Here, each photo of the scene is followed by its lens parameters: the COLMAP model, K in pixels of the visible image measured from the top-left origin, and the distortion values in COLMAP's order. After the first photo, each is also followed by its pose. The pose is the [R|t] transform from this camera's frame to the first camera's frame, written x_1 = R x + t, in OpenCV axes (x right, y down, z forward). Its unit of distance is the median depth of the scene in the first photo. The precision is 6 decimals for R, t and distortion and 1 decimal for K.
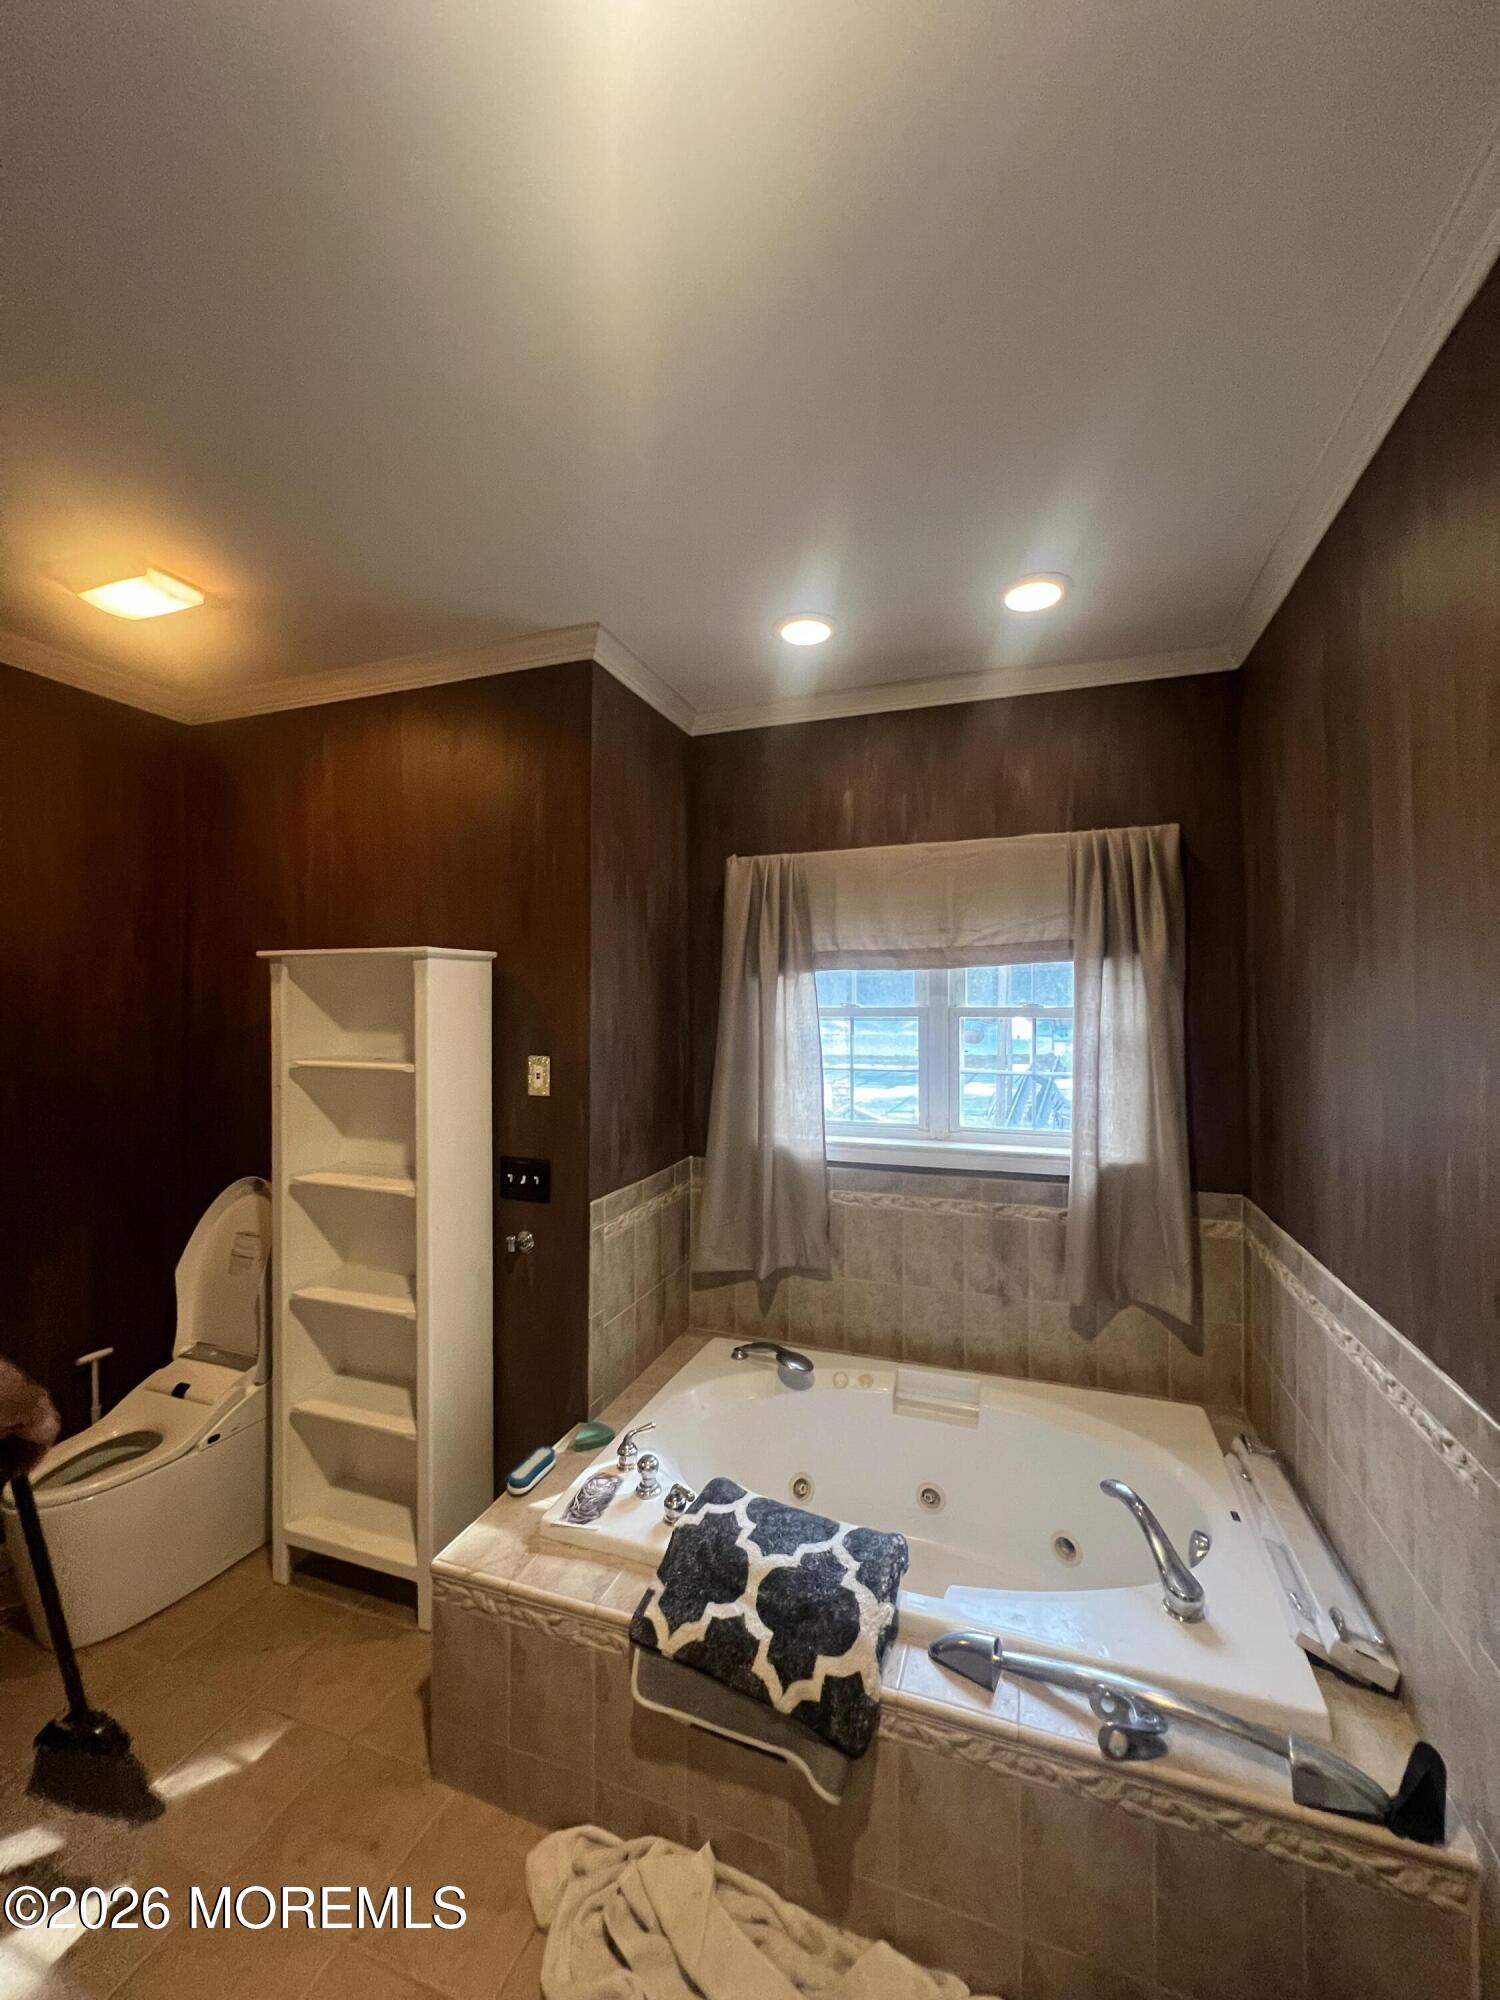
lens RADIAL K [[793.7, 0, 750.1], [0, 793.7, 998.6], [0, 0, 1]] dist [-0.000914, 0.000500]
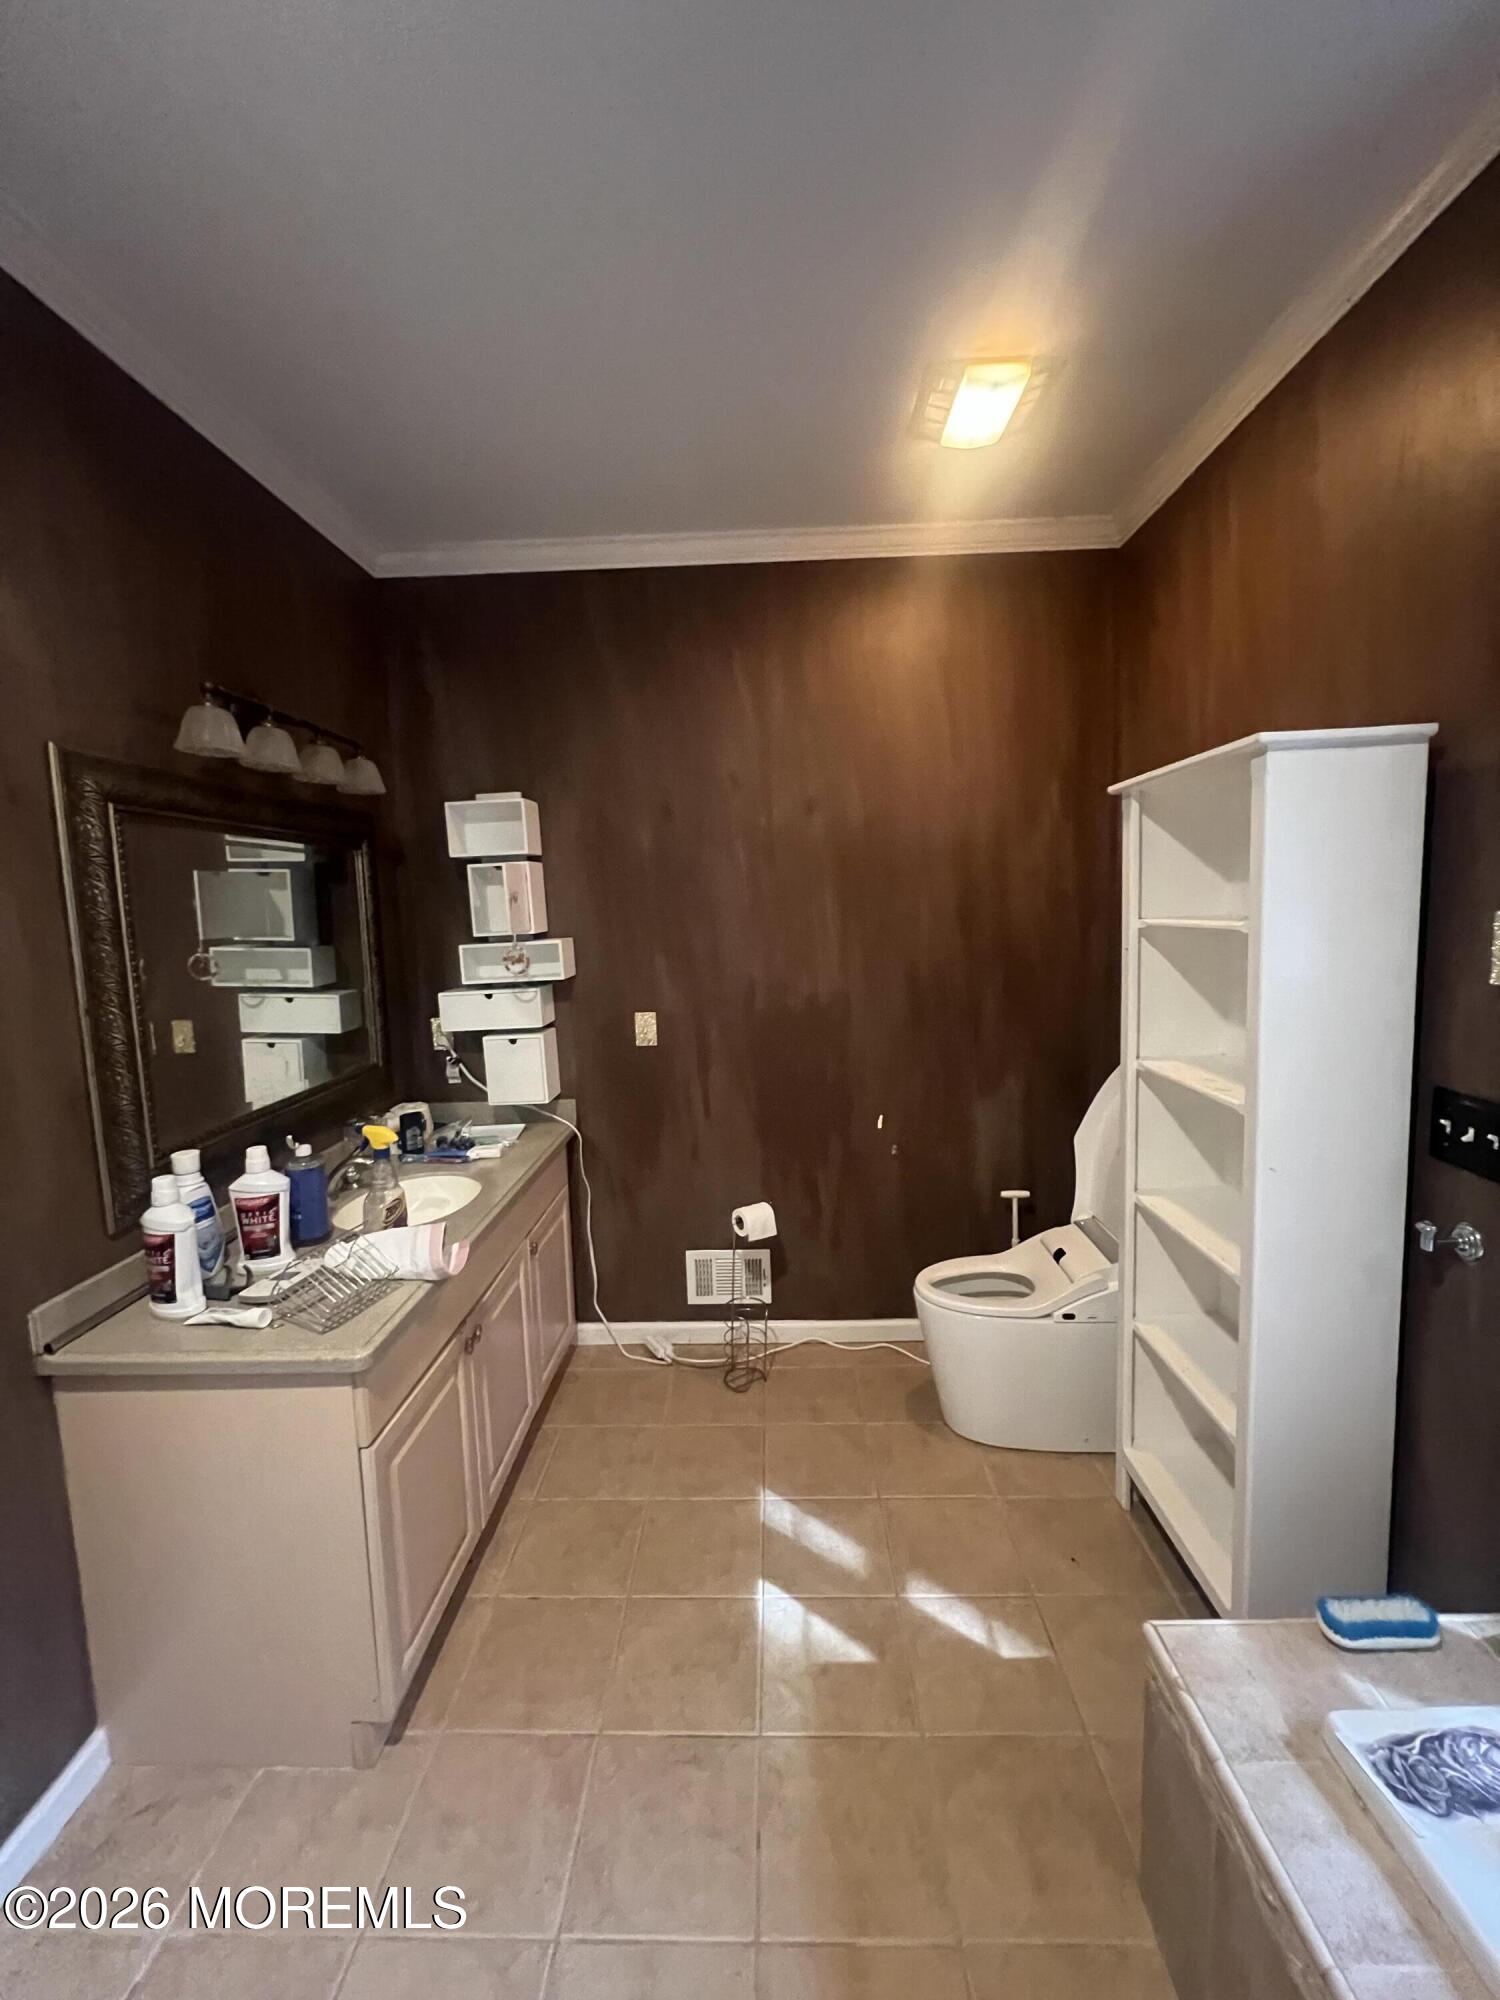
lens RADIAL K [[801.4, 0, 749.2], [0, 801.4, 999.0], [0, 0, 1]] dist [-0.003087, 0.000912]
pose [[0.306640, 0.093438, -0.947228, 0.081719], [0.040448, 0.992992, 0.111046, 0.052261], [0.950966, -0.072365, 0.300712, 0.366503]]
